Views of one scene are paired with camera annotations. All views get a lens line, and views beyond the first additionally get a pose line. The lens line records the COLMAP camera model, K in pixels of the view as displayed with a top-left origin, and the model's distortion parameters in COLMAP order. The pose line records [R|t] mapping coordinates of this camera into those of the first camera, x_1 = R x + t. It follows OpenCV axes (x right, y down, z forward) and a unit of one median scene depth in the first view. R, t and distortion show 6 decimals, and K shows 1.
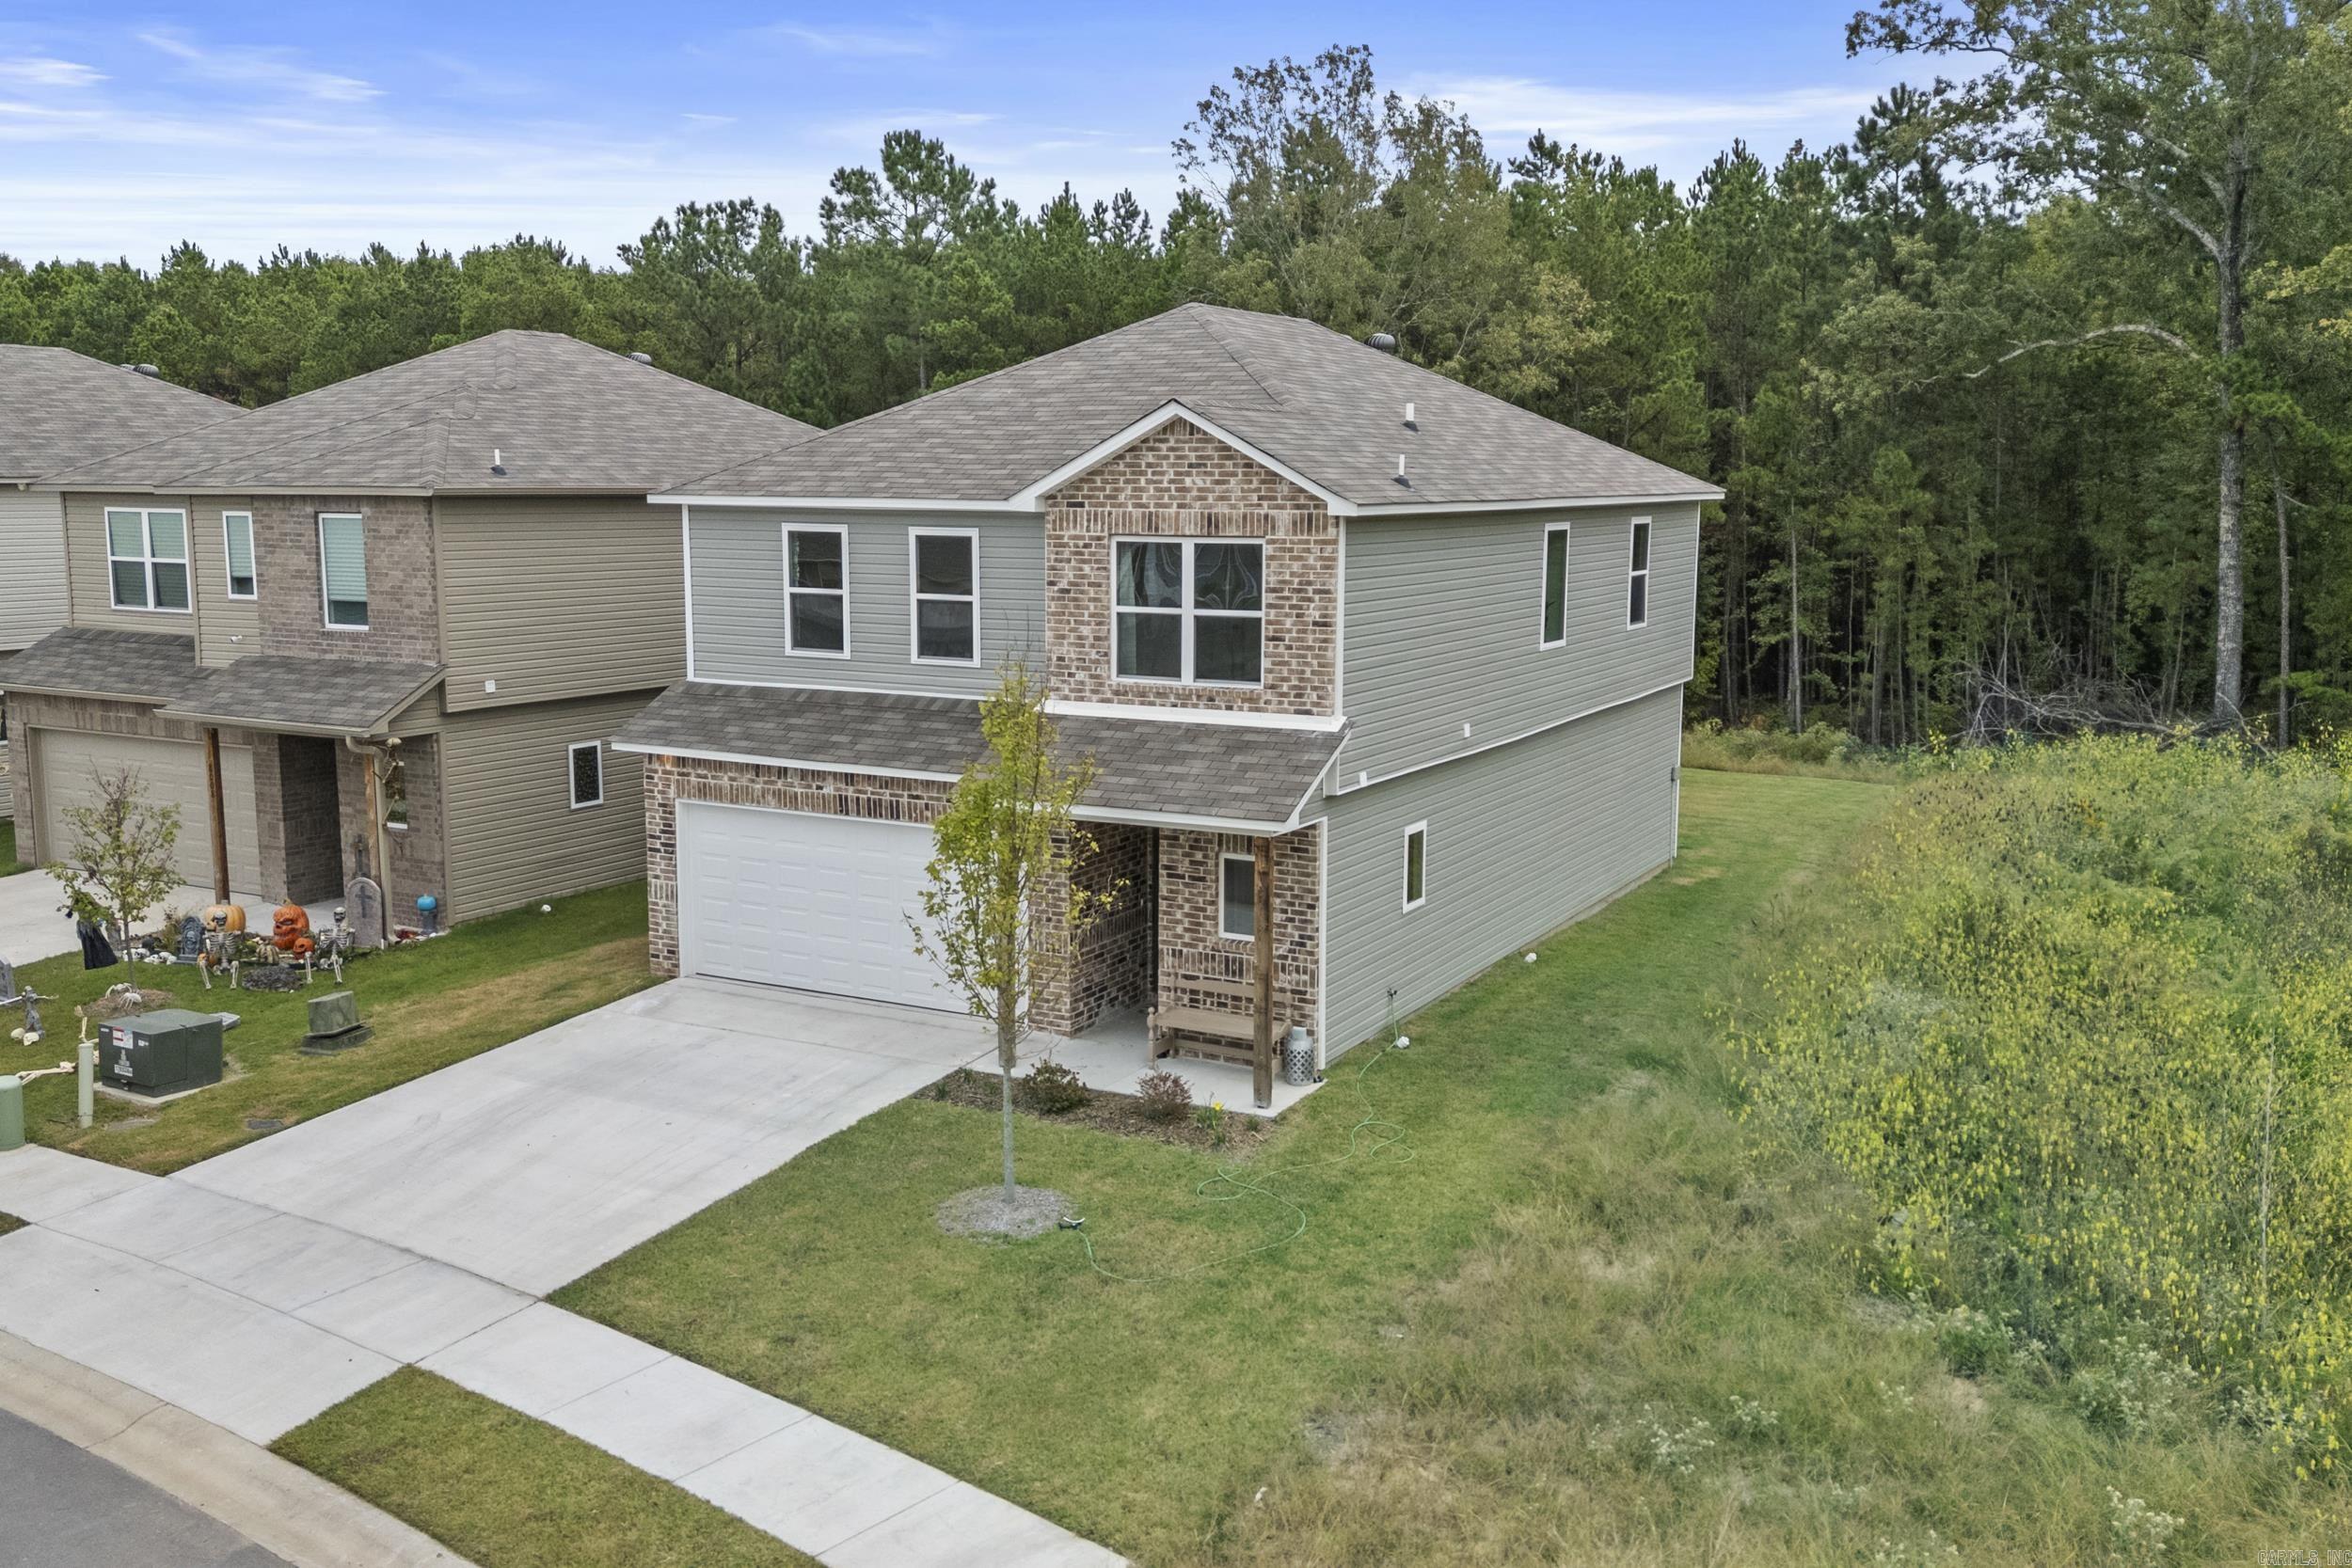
lens RADIAL K [[2080.4, 0, 1184.8], [0, 2080.4, 807.1], [0, 0, 1]] dist [0.025761, -0.002915]
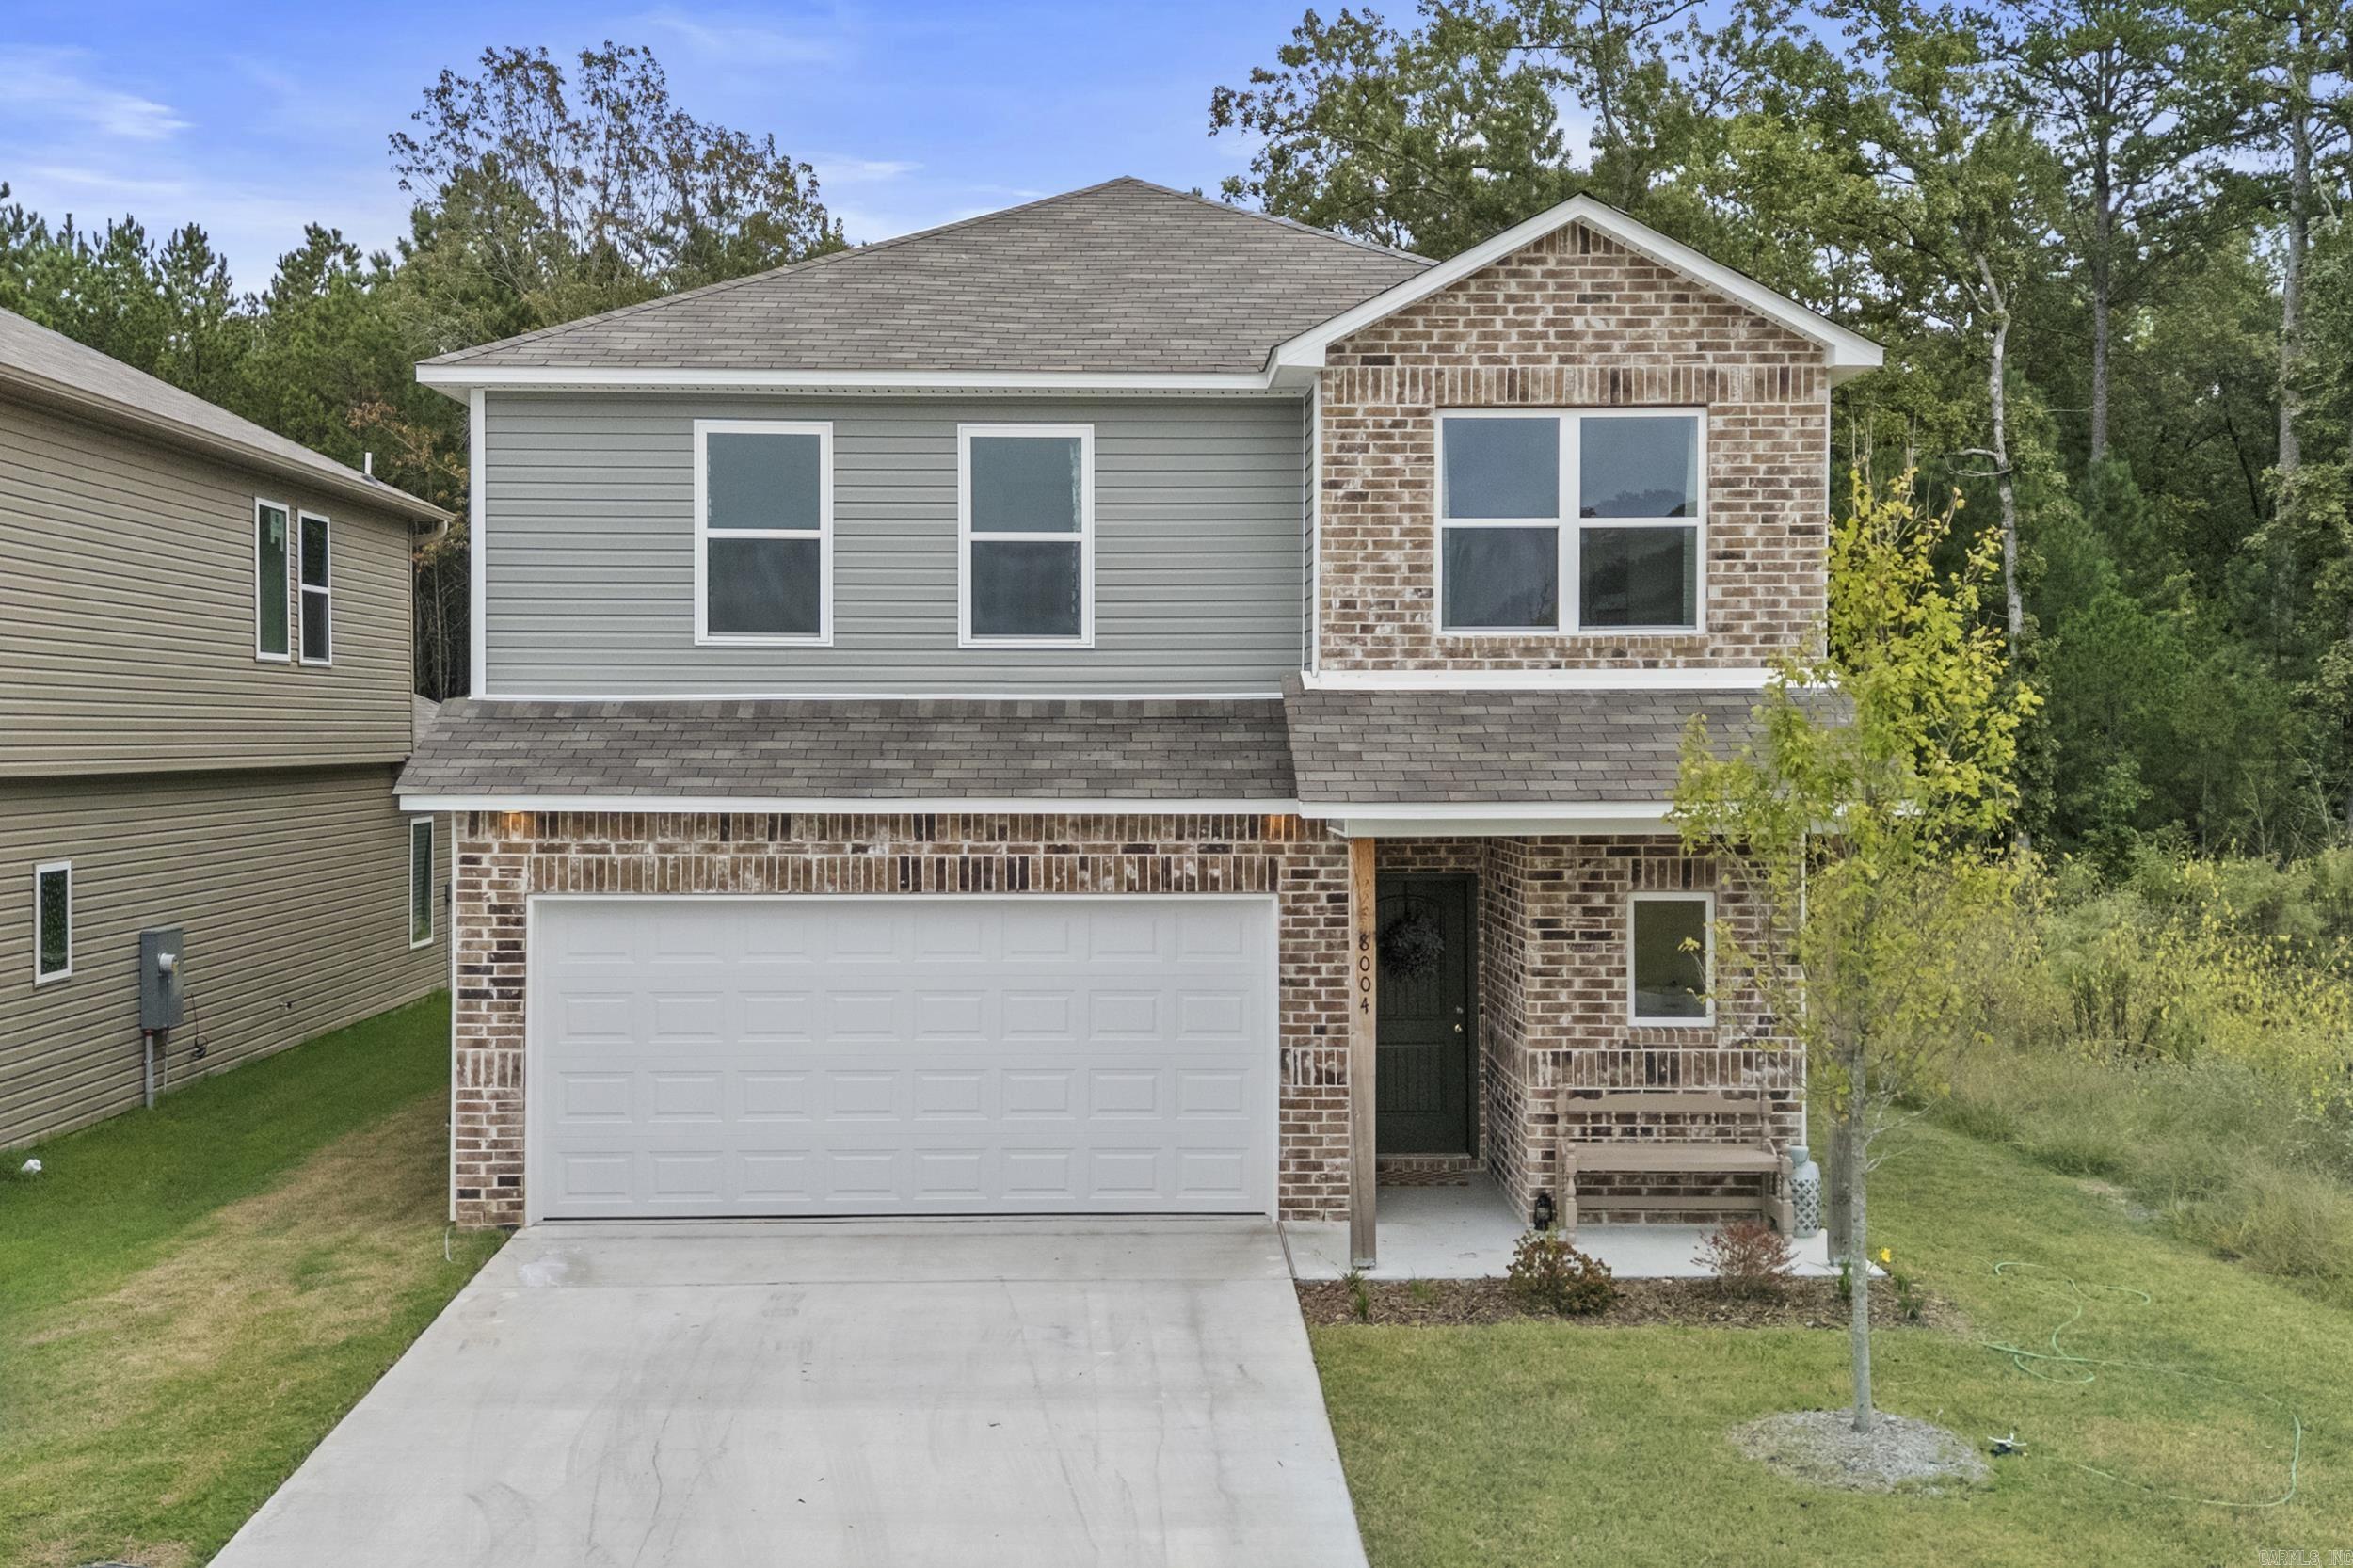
lens RADIAL K [[2426.9, 0, 1170.7], [0, 2426.9, 770.6], [0, 0, 1]] dist [0.045050, 0.000000]
pose [[0.868888, -0.011832, 0.494867, -0.478967], [0.082636, 0.989153, -0.121442, 0.064374], [-0.488062, 0.146414, 0.860441, 0.410711]]
